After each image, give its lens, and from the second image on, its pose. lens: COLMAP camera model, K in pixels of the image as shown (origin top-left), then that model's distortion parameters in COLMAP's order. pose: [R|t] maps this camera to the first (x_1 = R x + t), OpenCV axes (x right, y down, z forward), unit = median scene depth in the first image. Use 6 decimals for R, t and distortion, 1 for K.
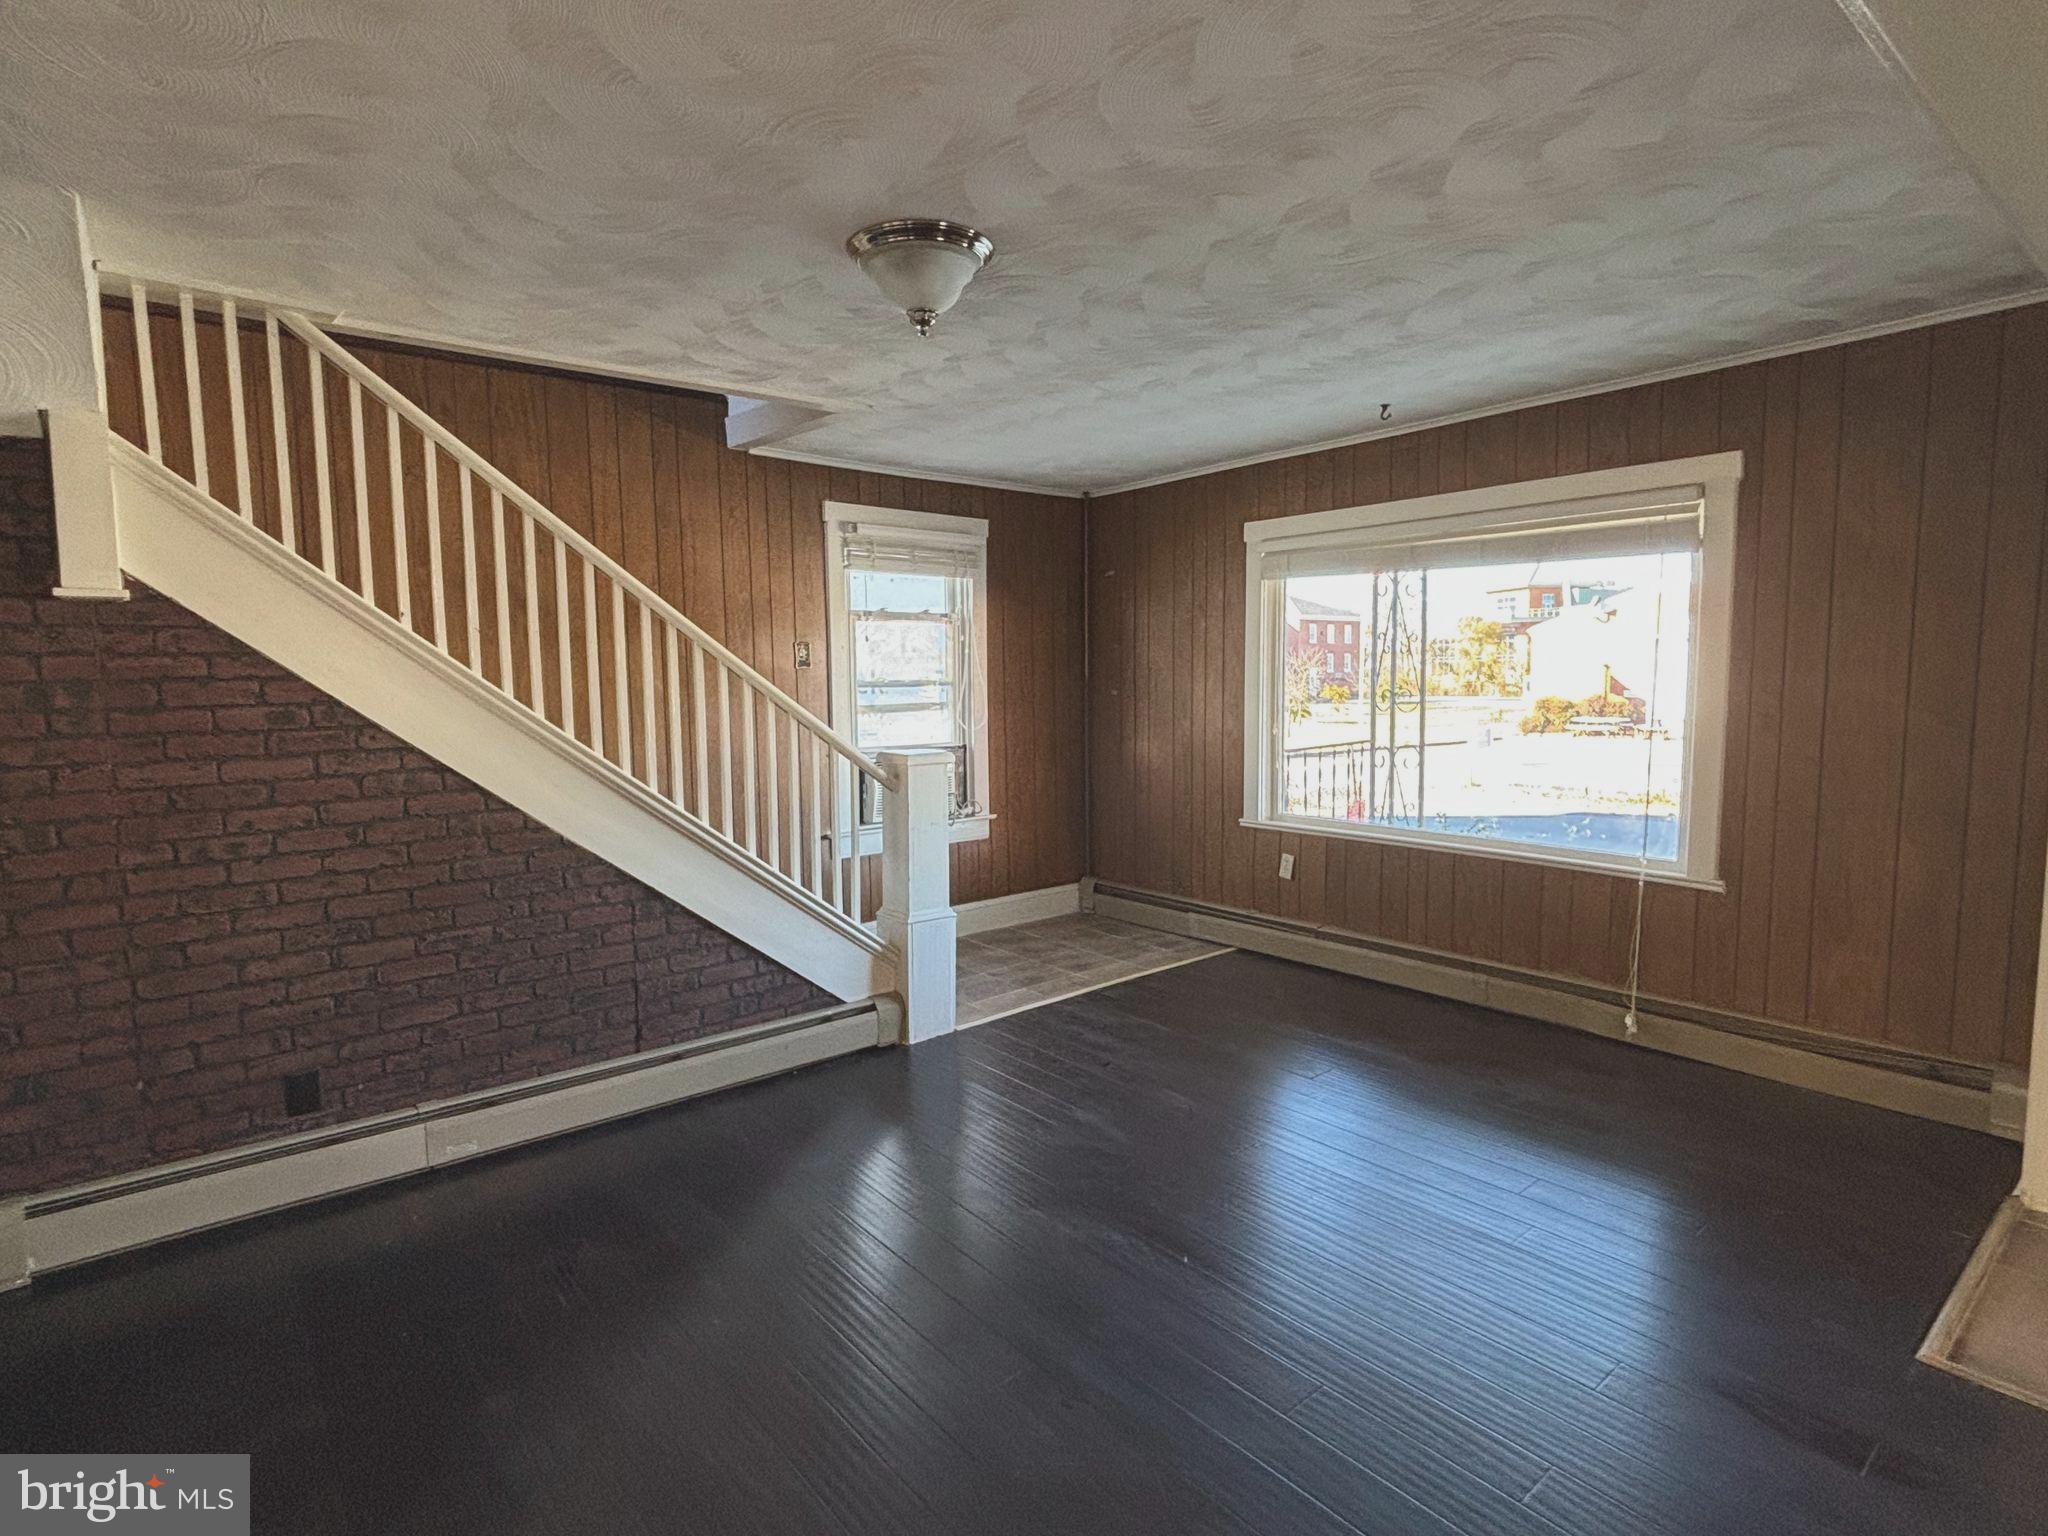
lens RADIAL K [[1052.2, 0, 1025.0], [0, 1052.2, 764.9], [0, 0, 1]] dist [0.010492, -0.004931]
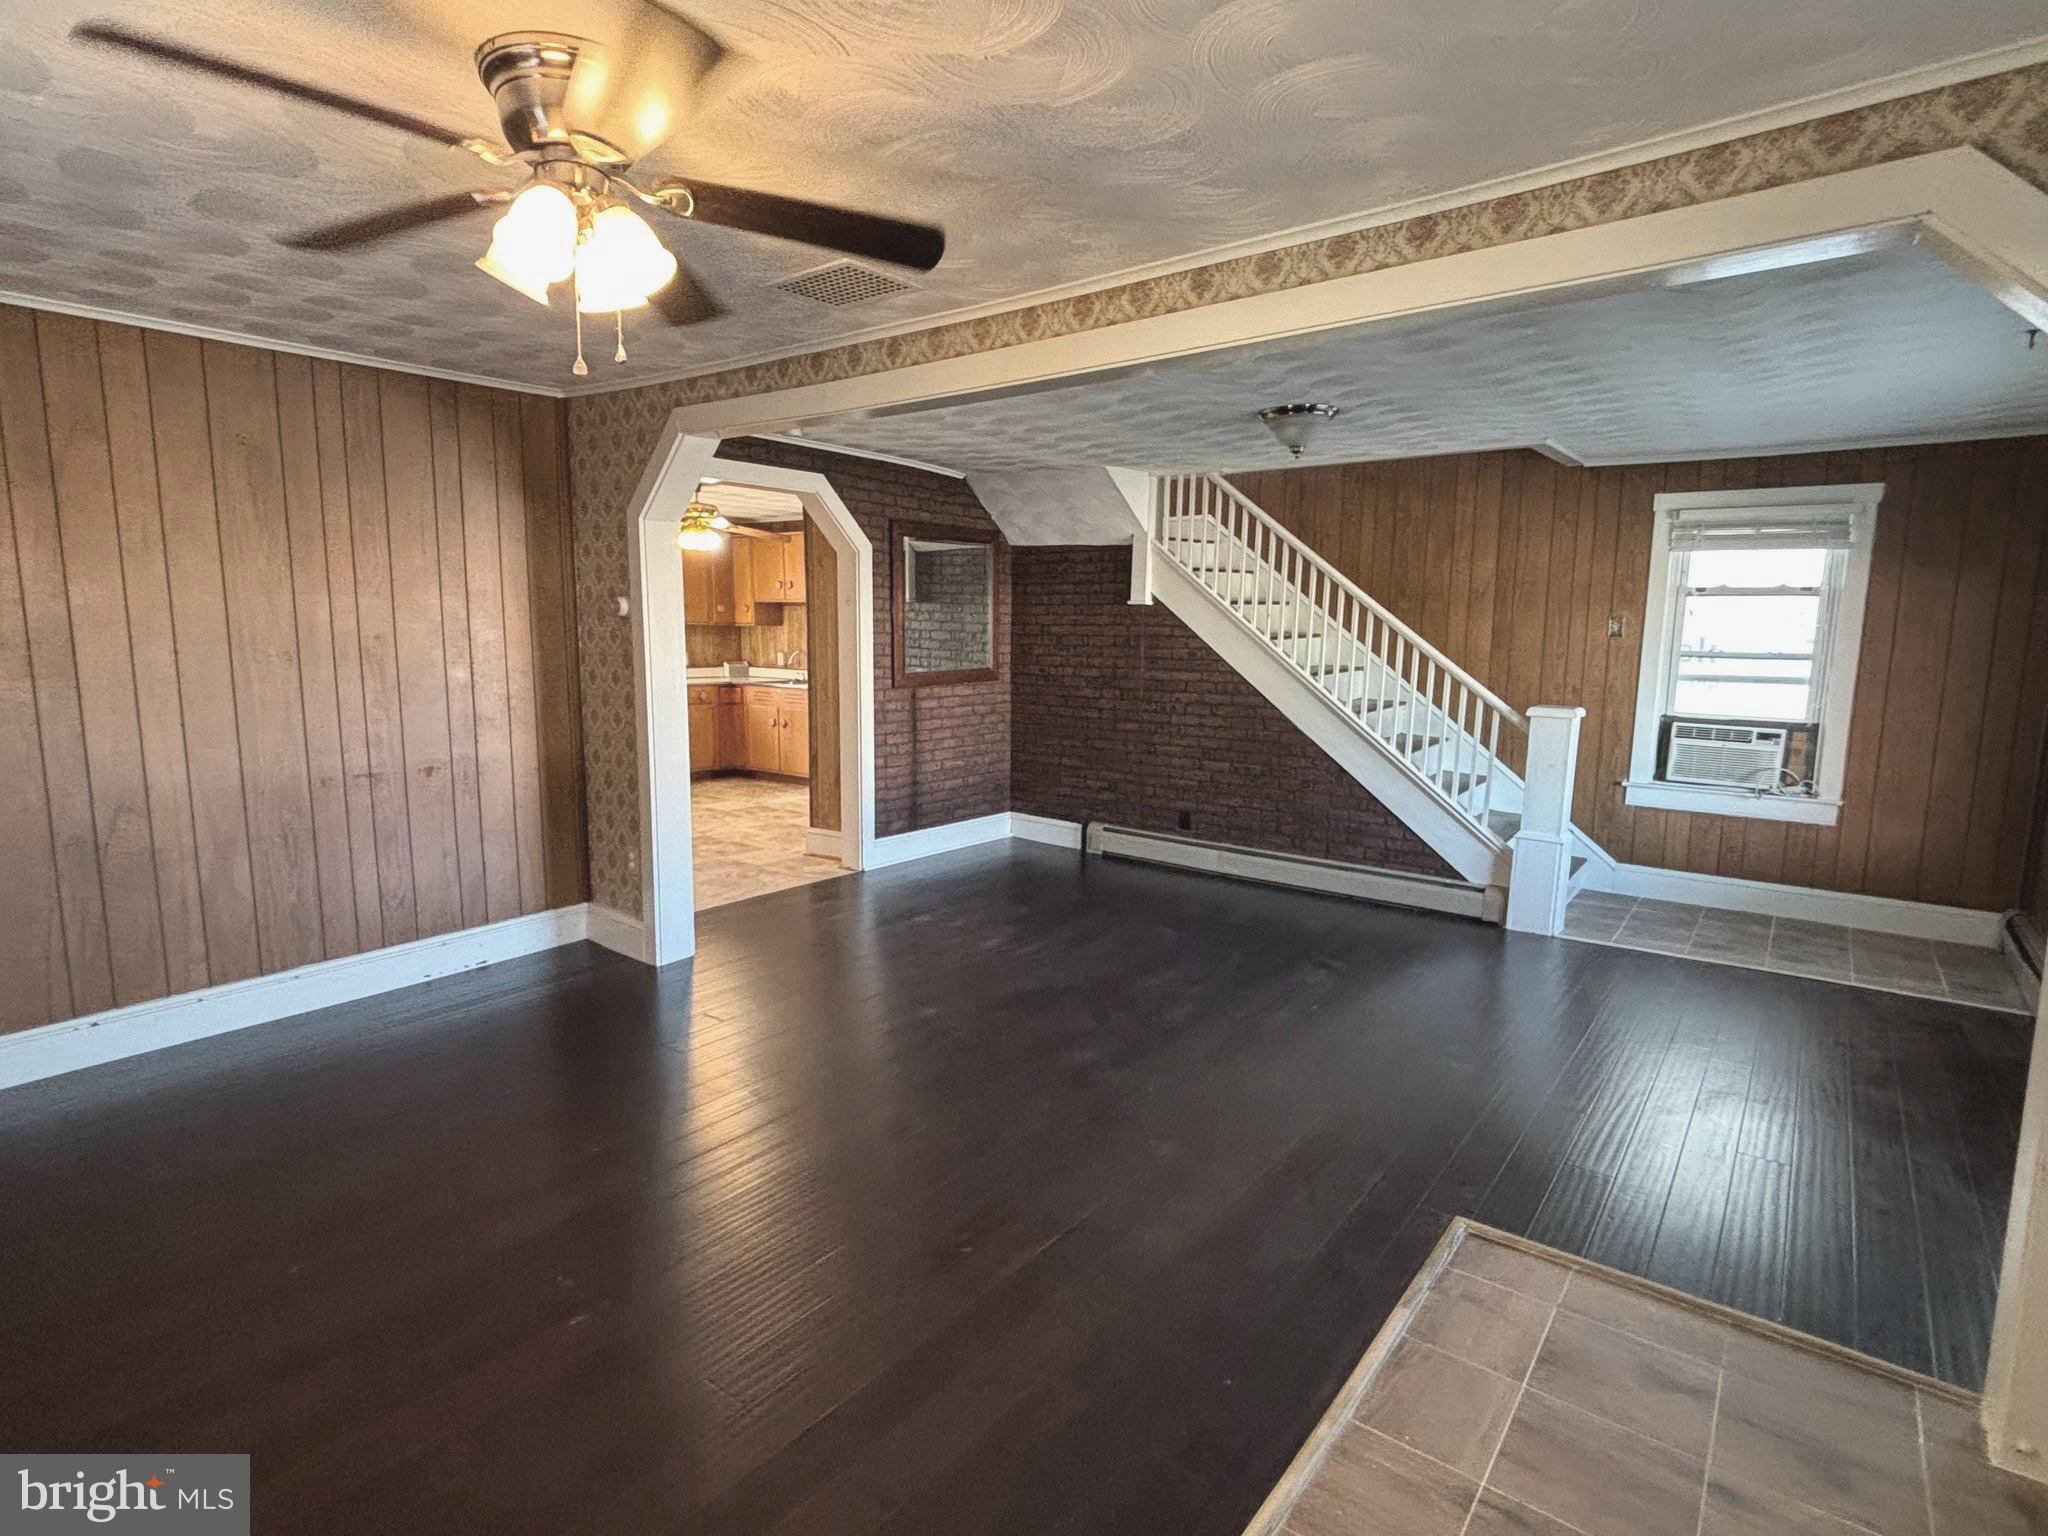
lens RADIAL K [[1052.2, 0, 1027.3], [0, 1052.2, 772.6], [0, 0, 1]] dist [0.010492, -0.004931]
pose [[0.223212, 0.158092, -0.961865, 1.175137], [-0.101535, 0.985164, 0.138359, -0.057458], [0.969467, 0.066780, 0.235952, 0.108086]]
